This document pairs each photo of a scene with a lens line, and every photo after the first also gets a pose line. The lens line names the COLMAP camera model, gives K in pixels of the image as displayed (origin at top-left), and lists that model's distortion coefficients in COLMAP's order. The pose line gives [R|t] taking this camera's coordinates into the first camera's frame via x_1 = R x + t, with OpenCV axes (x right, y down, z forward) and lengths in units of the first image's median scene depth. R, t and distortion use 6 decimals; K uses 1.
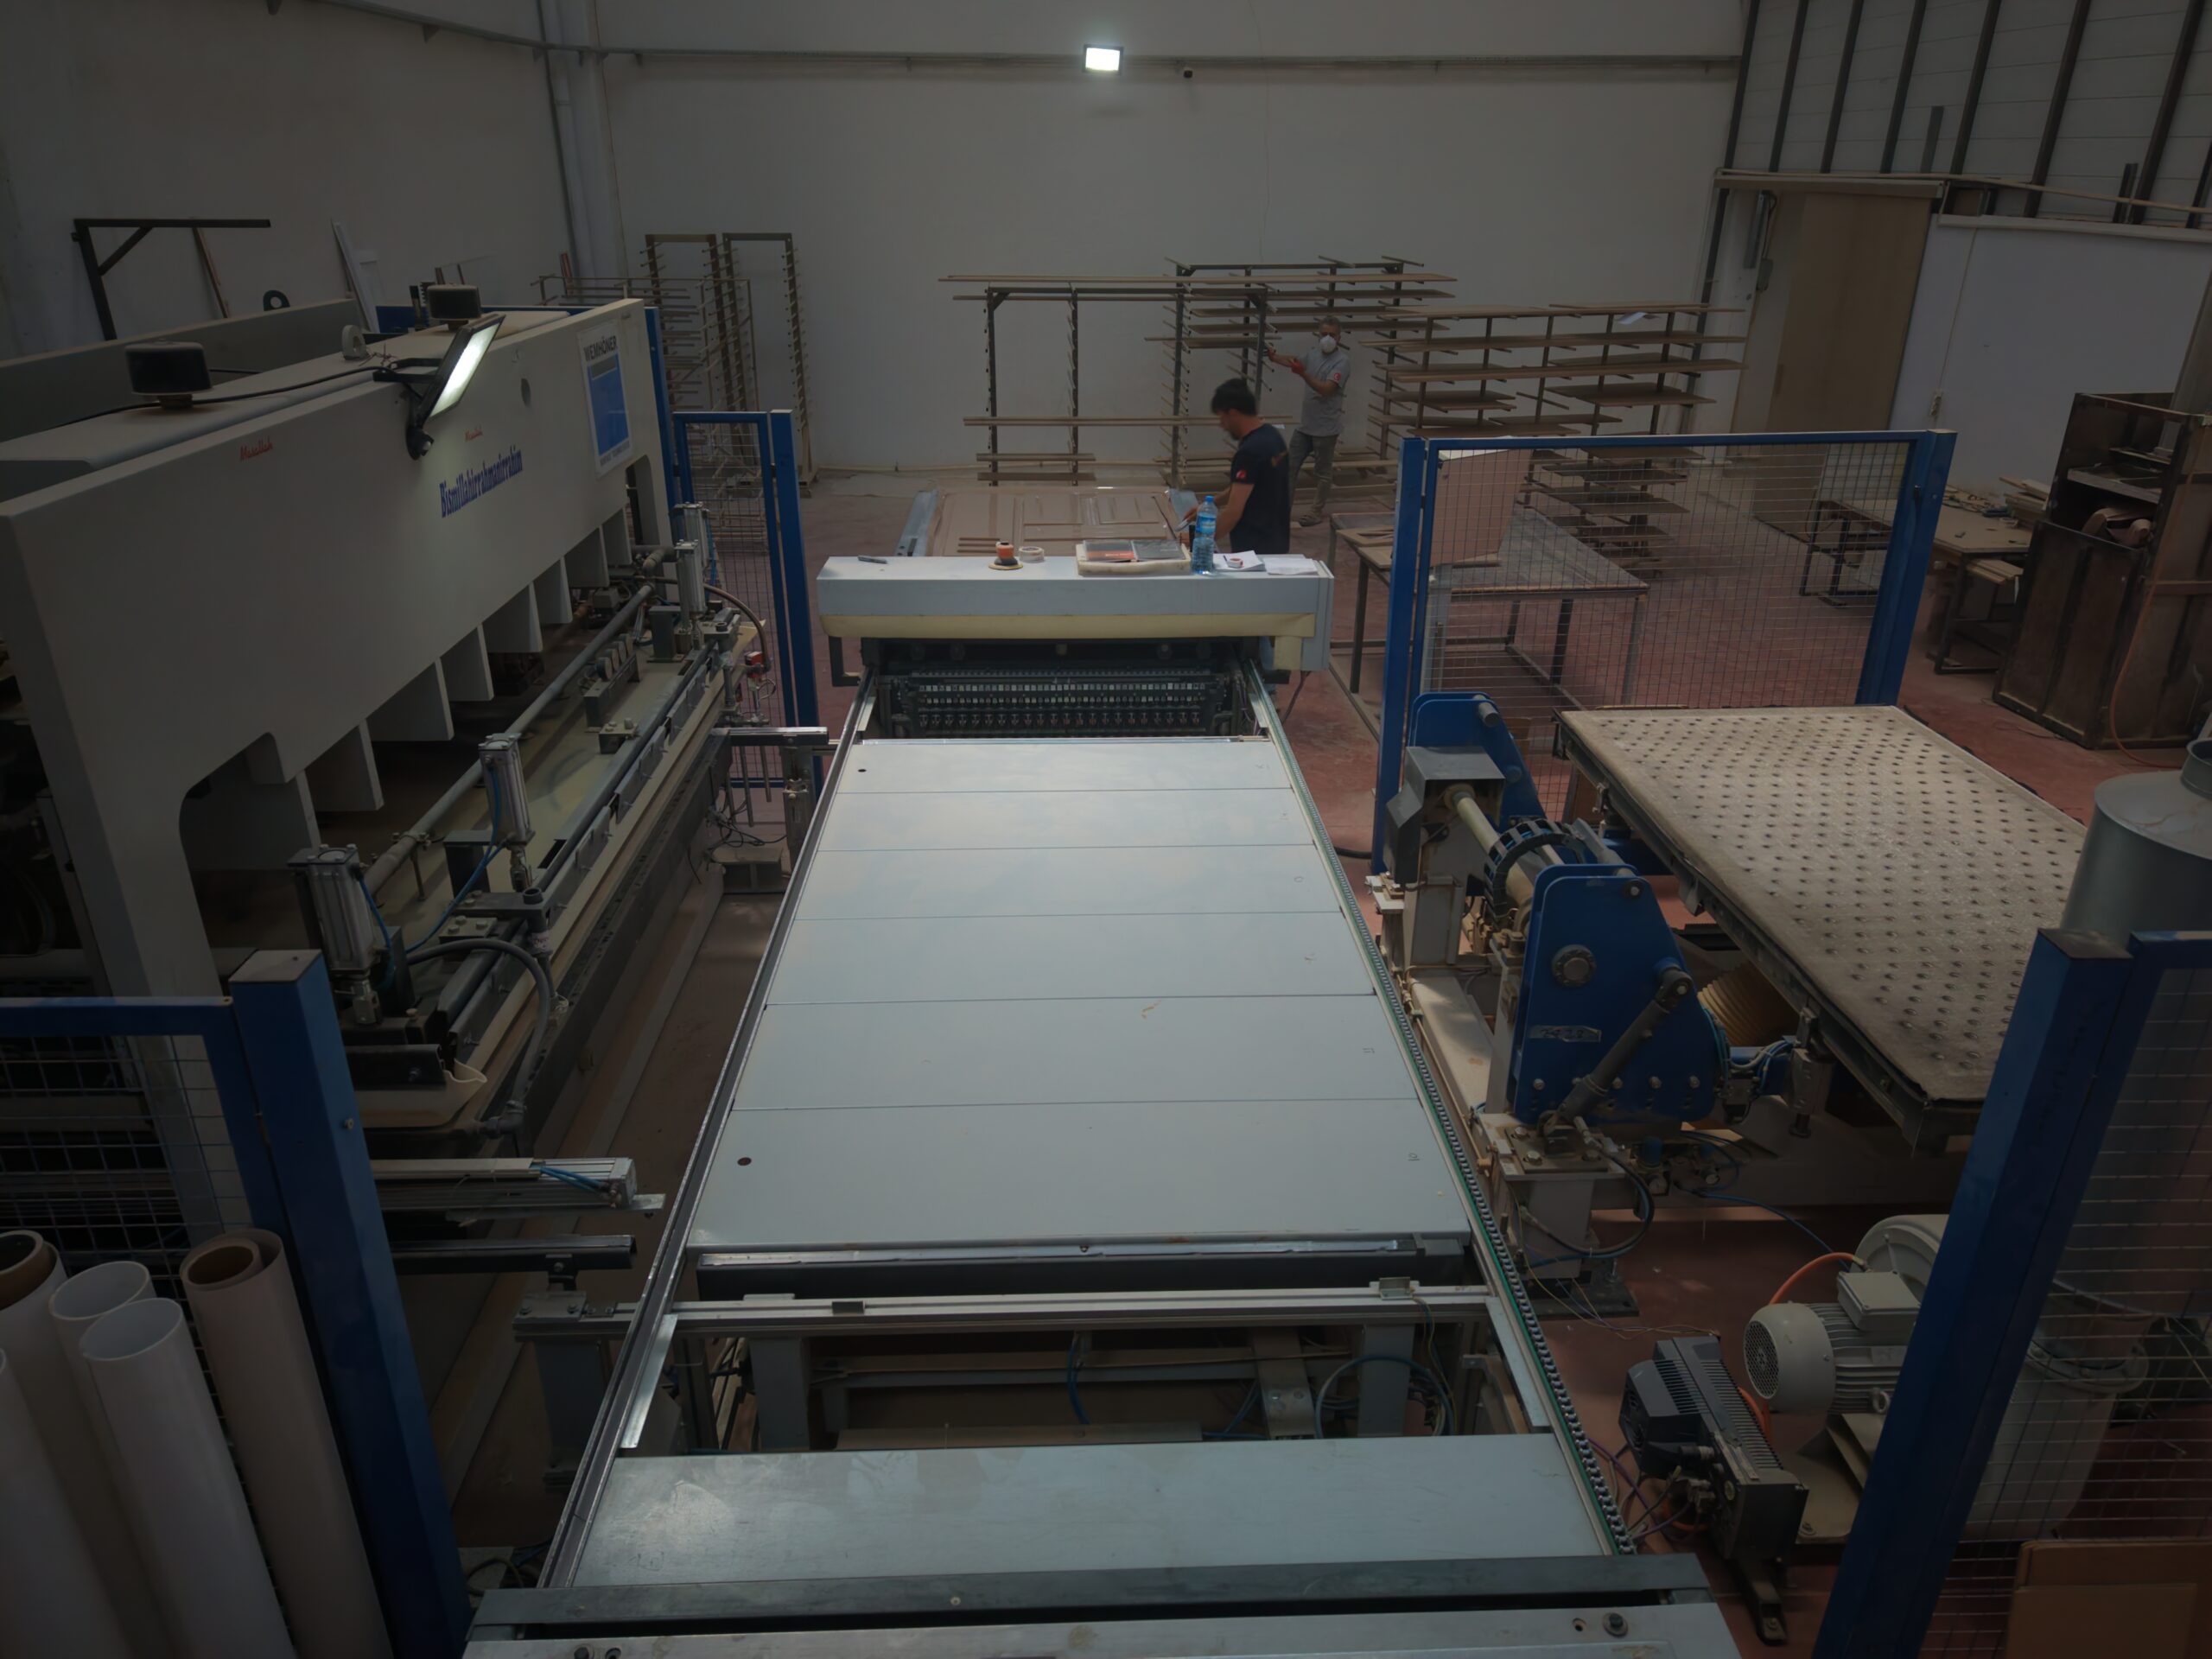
lens RADIAL K [[1480.8, 0, 1106.4], [0, 1480.8, 828.9], [0, 0, 1]] dist [0.029961, -0.029280]
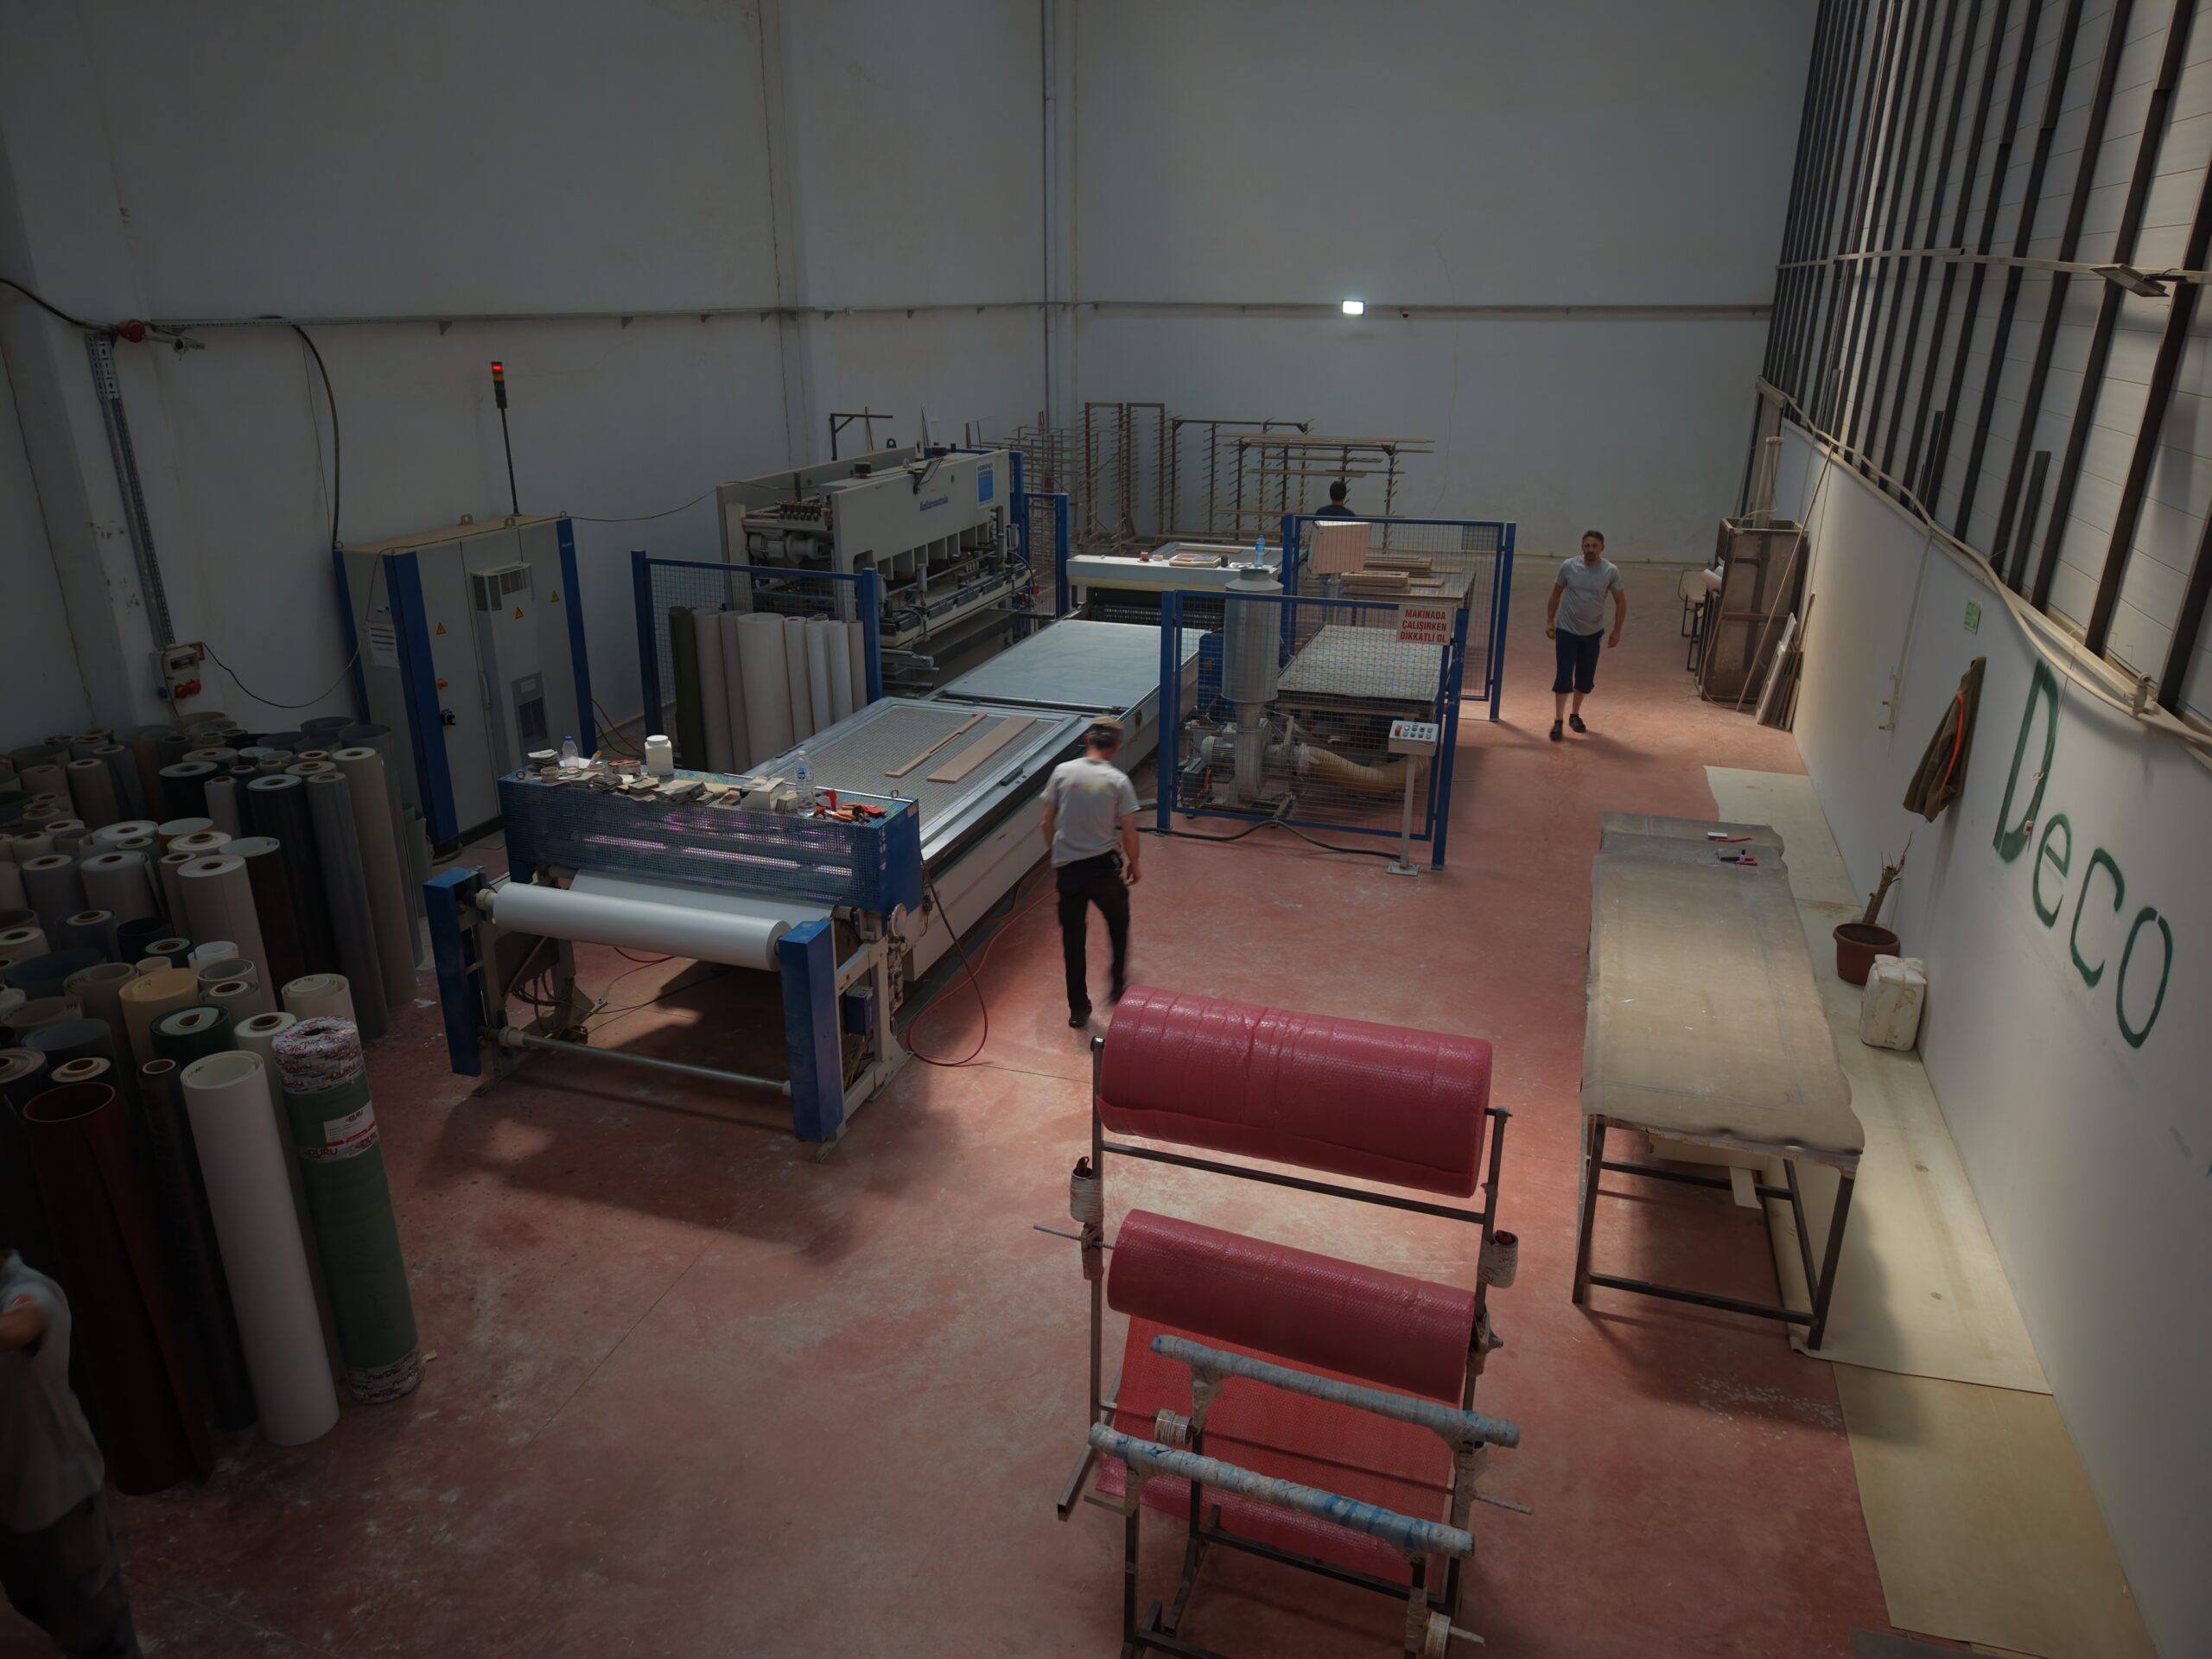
lens RADIAL K [[1480.8, 0, 1107.7], [0, 1480.8, 832.0], [0, 0, 1]] dist [0.029961, -0.029280]
pose [[0.938572, 0.119467, -0.323745, 0.368512], [-0.142445, 0.988631, -0.048142, 0.198851], [0.314313, 0.091301, 0.944919, -0.650341]]
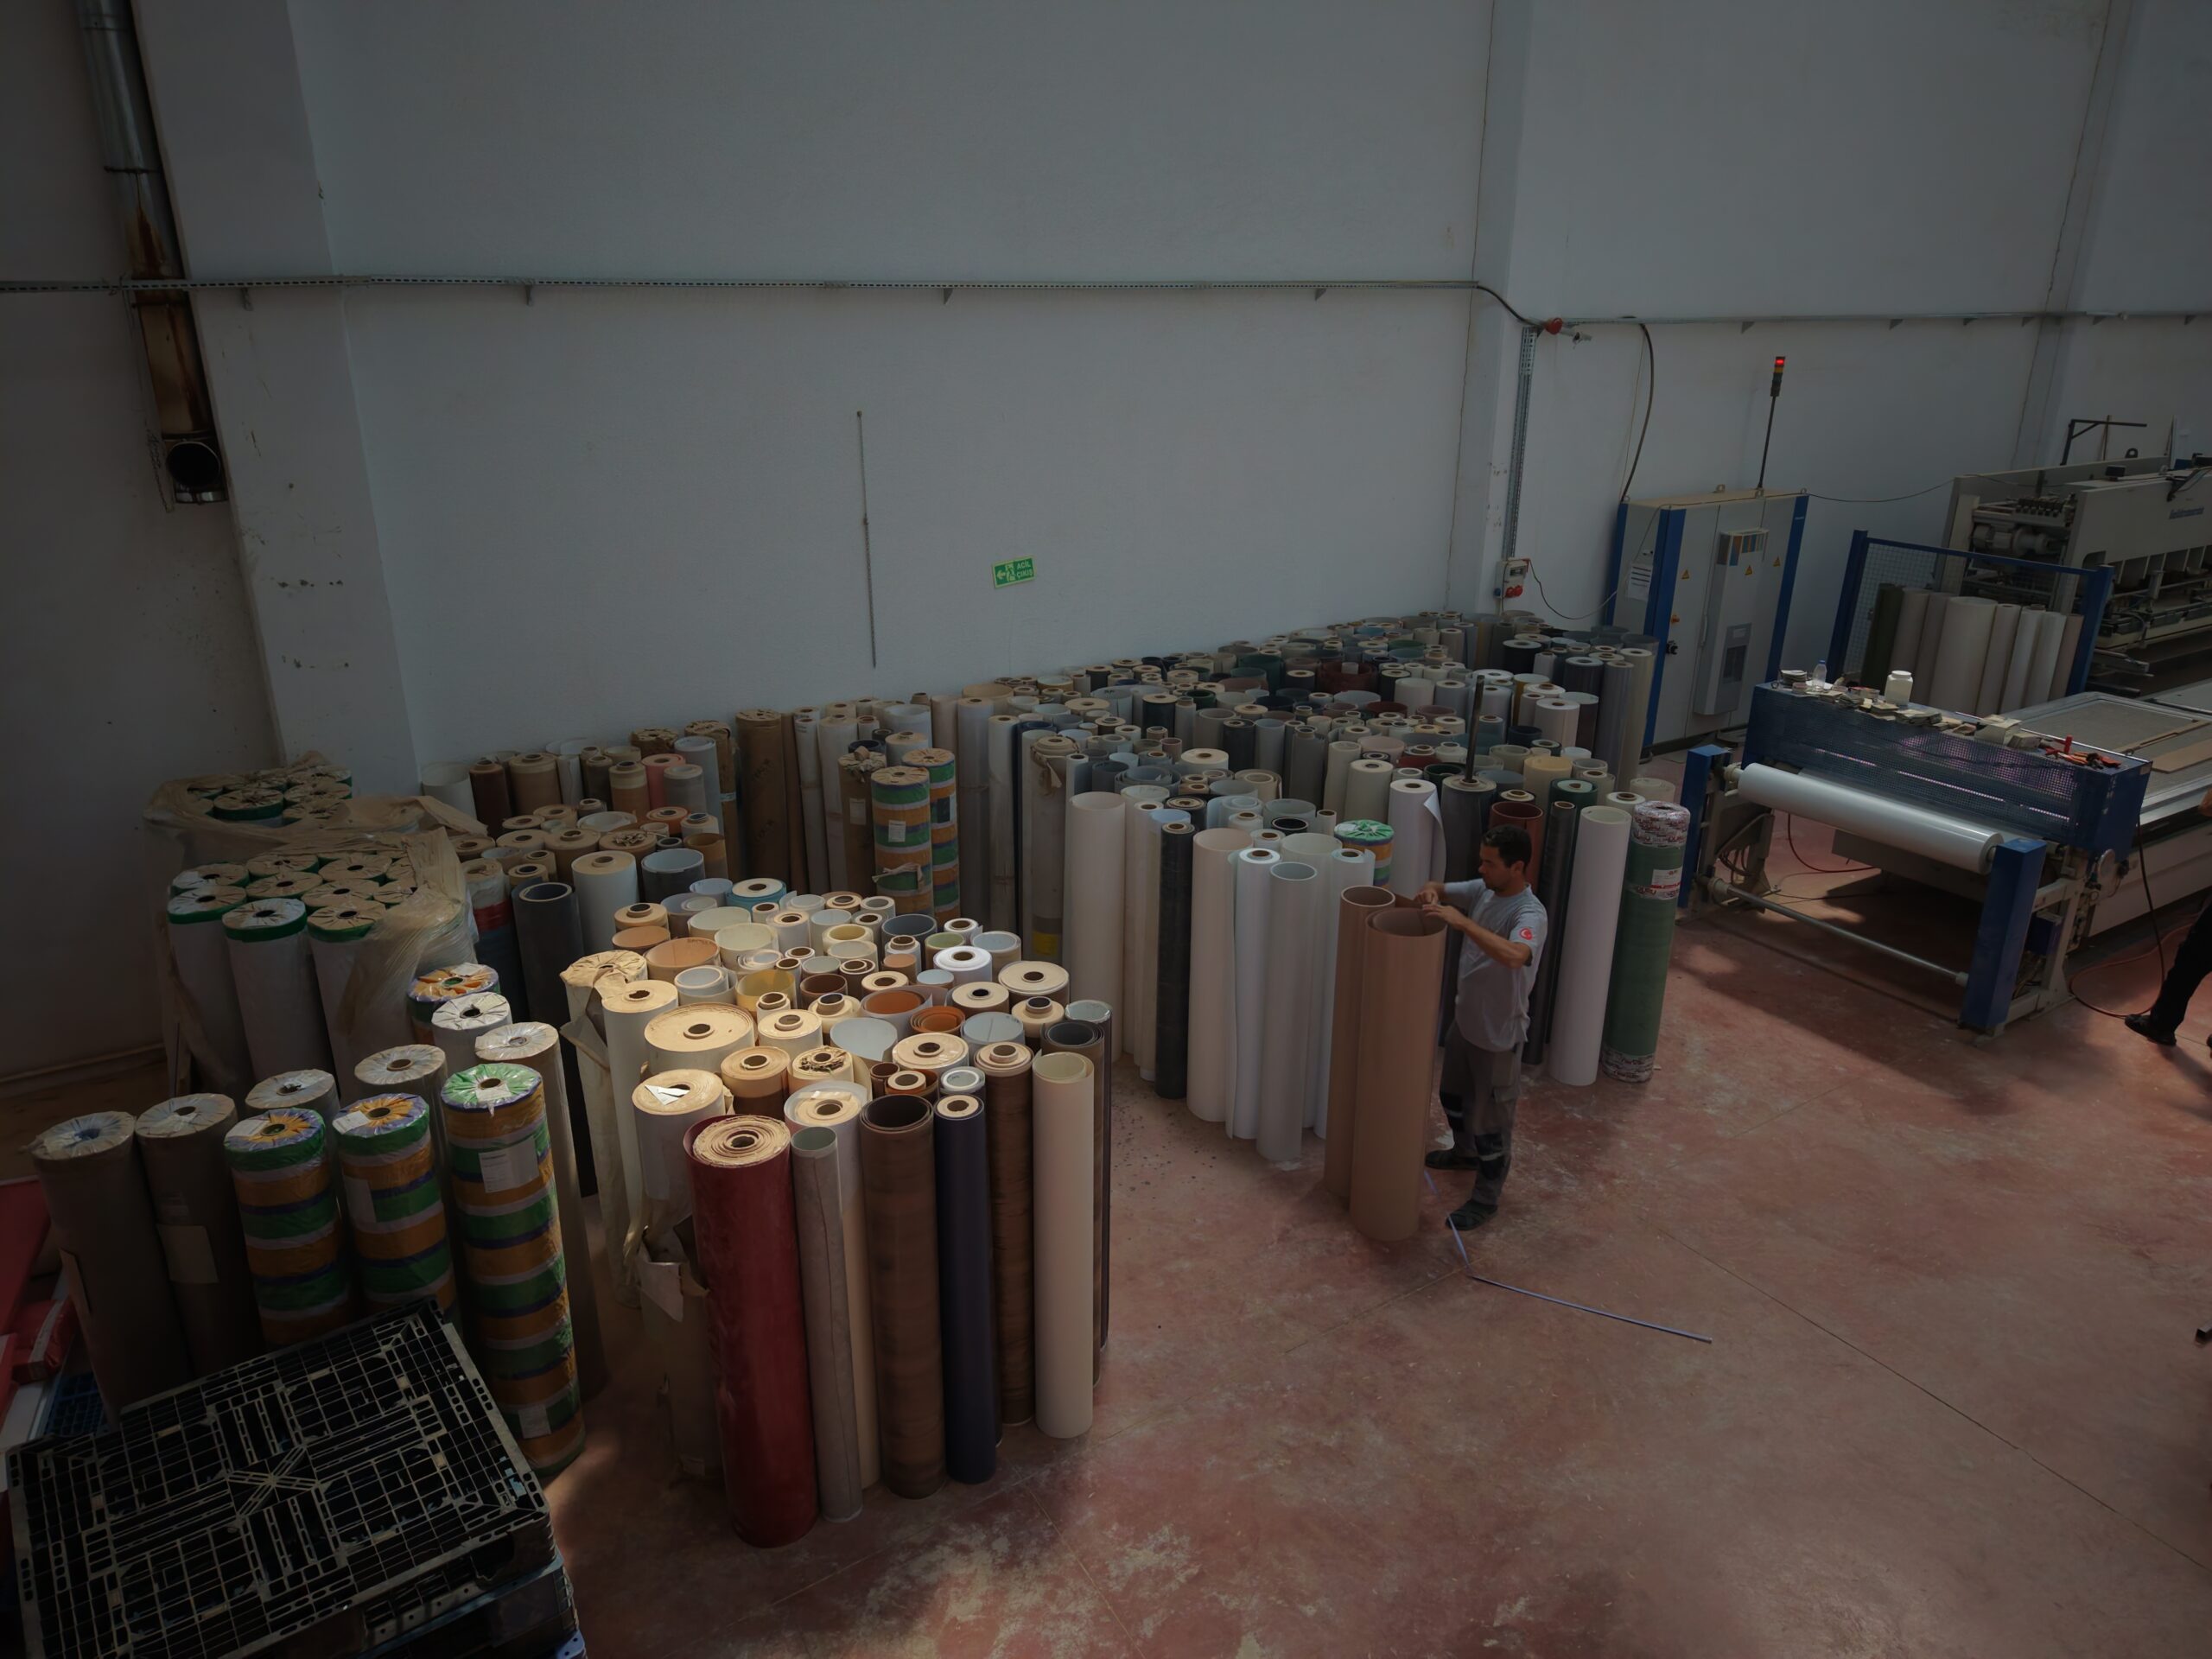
lens RADIAL K [[1480.8, 0, 1110.7], [0, 1480.8, 837.9], [0, 0, 1]] dist [0.029961, -0.029280]
pose [[0.504350, 0.298876, -0.810126, 0.411865], [-0.356401, 0.926600, 0.119966, 0.286334], [0.786517, 0.228224, 0.573850, -0.844272]]
